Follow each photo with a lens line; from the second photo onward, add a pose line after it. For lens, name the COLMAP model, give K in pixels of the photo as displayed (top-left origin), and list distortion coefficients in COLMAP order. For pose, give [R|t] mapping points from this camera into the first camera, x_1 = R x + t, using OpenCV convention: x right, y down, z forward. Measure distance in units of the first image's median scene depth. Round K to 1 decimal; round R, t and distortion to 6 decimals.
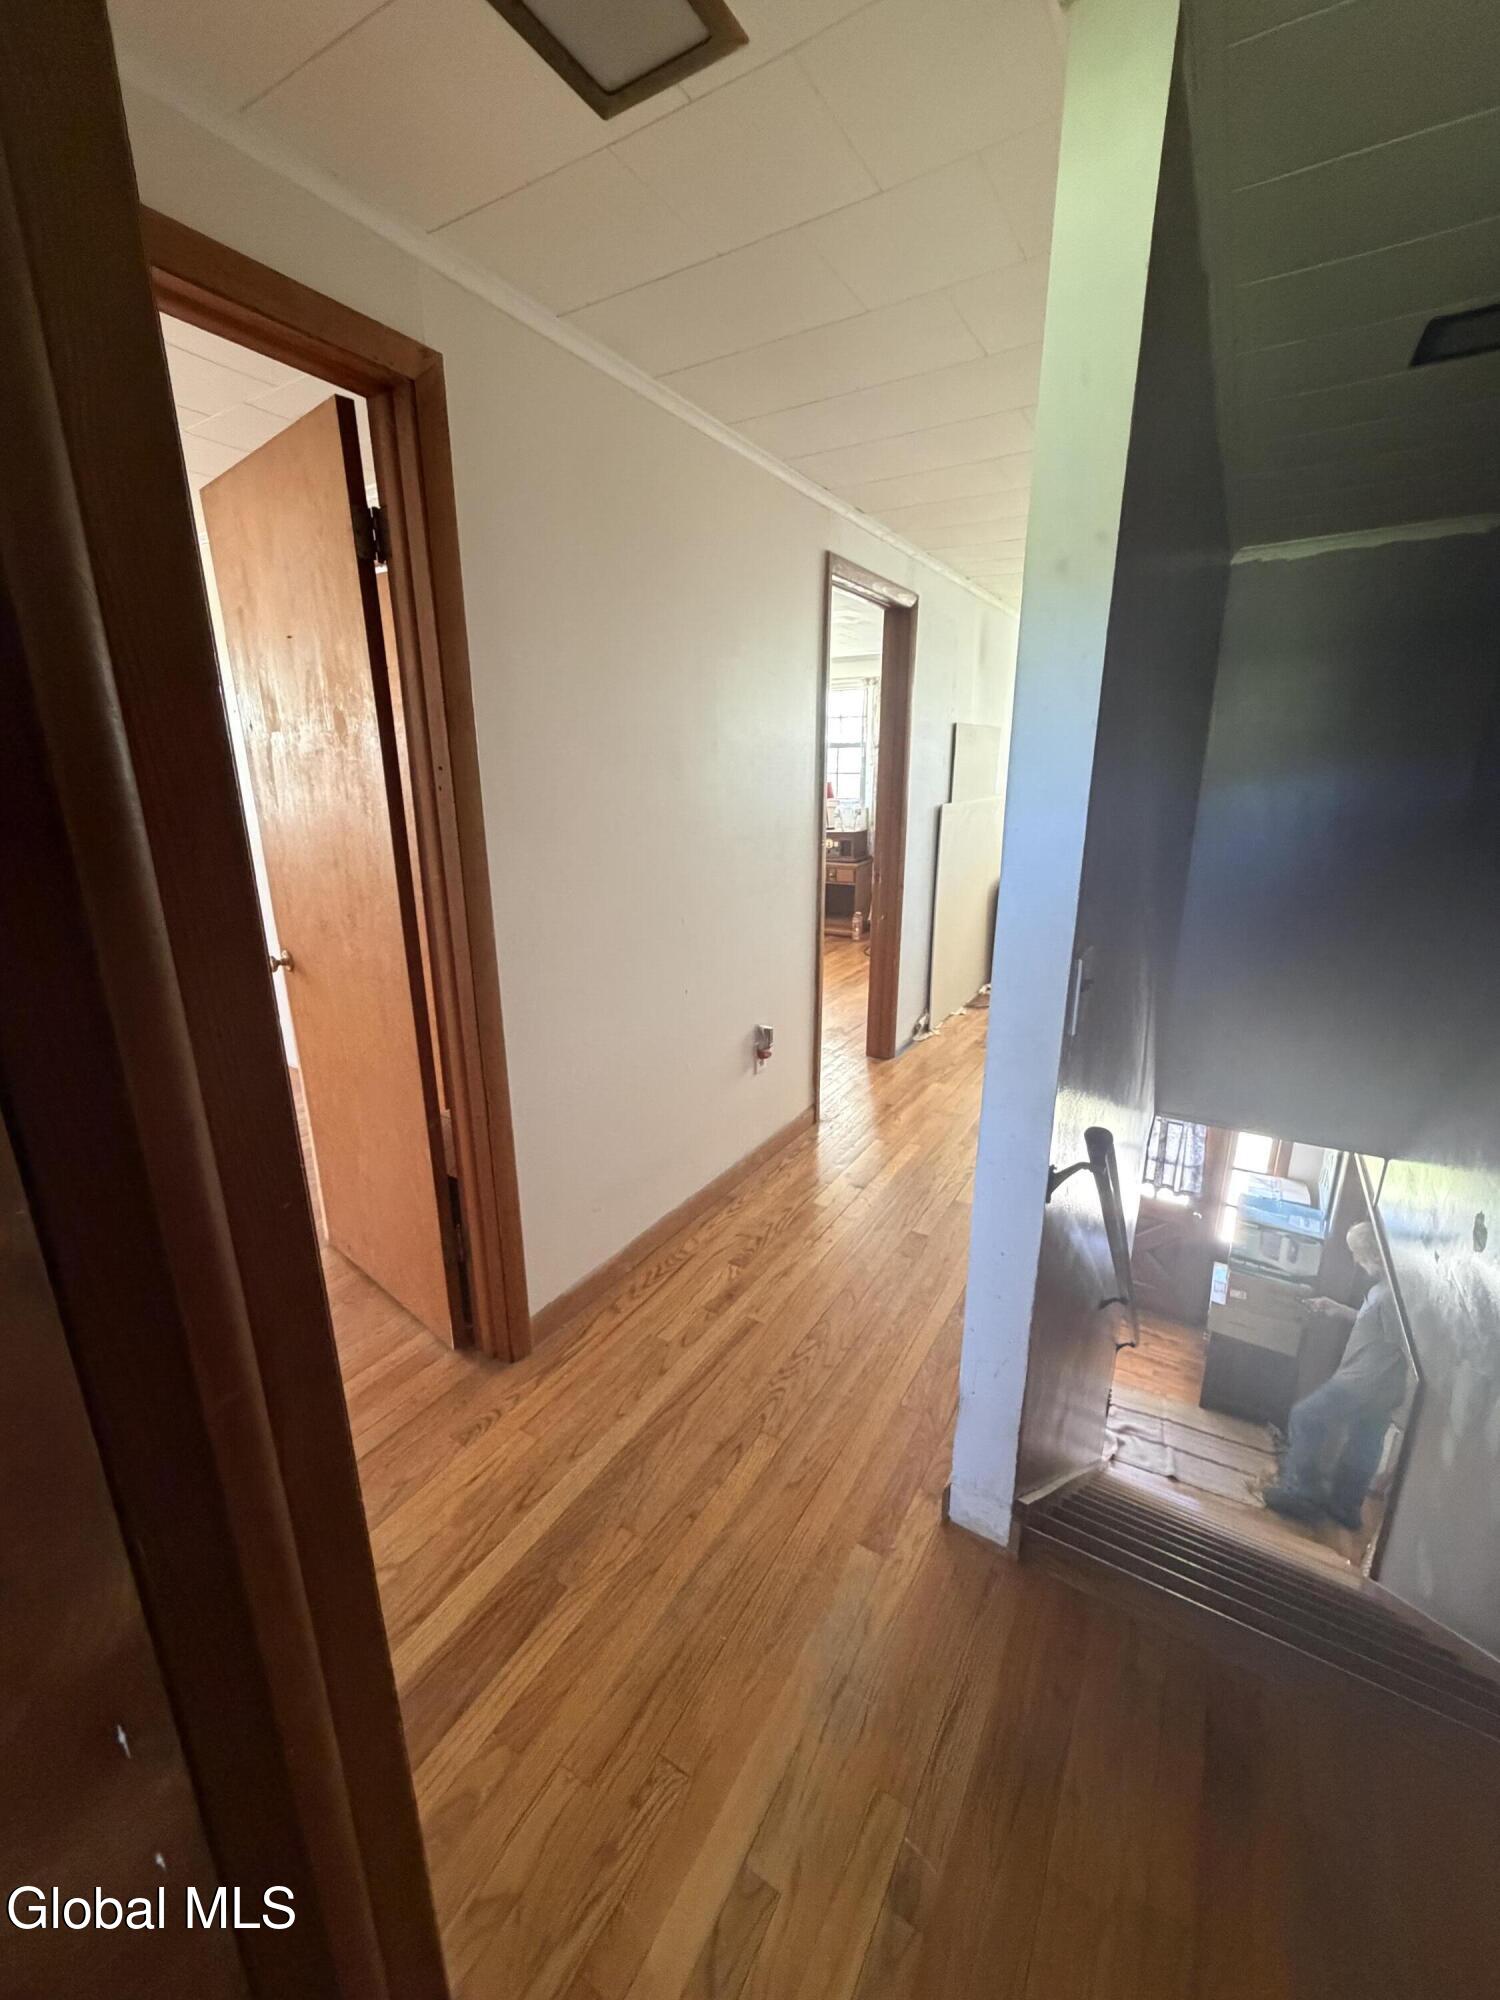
lens RADIAL K [[796.8, 0, 754.1], [0, 796.8, 988.9], [0, 0, 1]] dist [-0.000297, -0.000017]
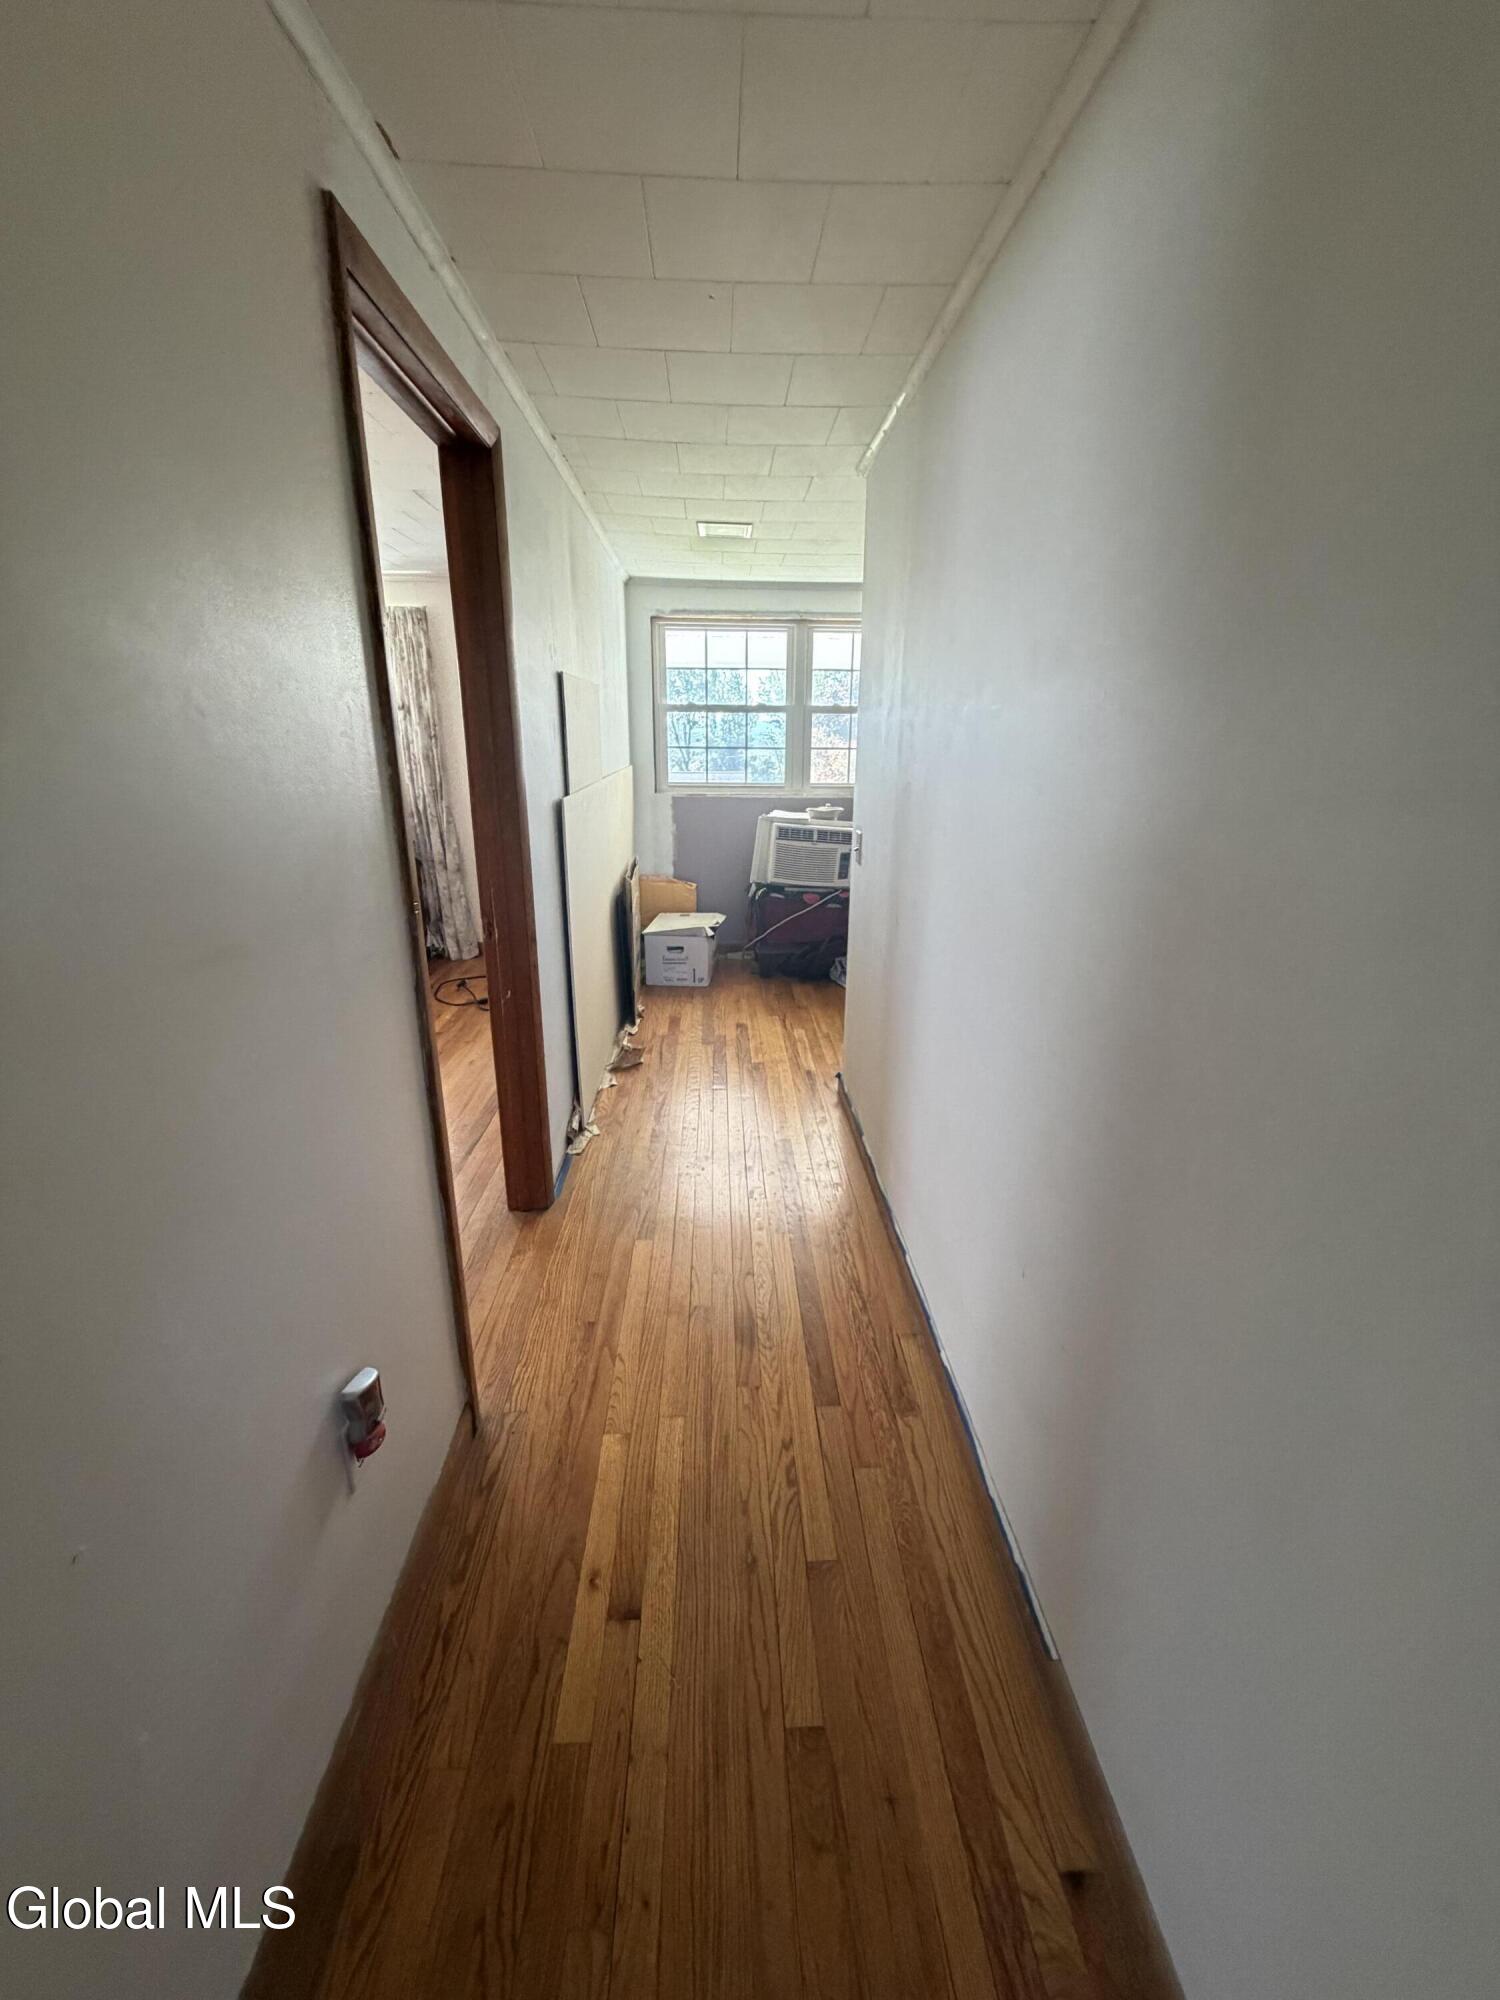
lens RADIAL K [[796.8, 0, 739.1], [0, 796.8, 987.6], [0, 0, 1]] dist [-0.000297, -0.000017]
pose [[0.842026, -0.157666, 0.515881, -0.000943], [0.141519, 0.987401, 0.070787, -0.127430], [-0.520542, 0.013402, 0.853731, 0.454843]]
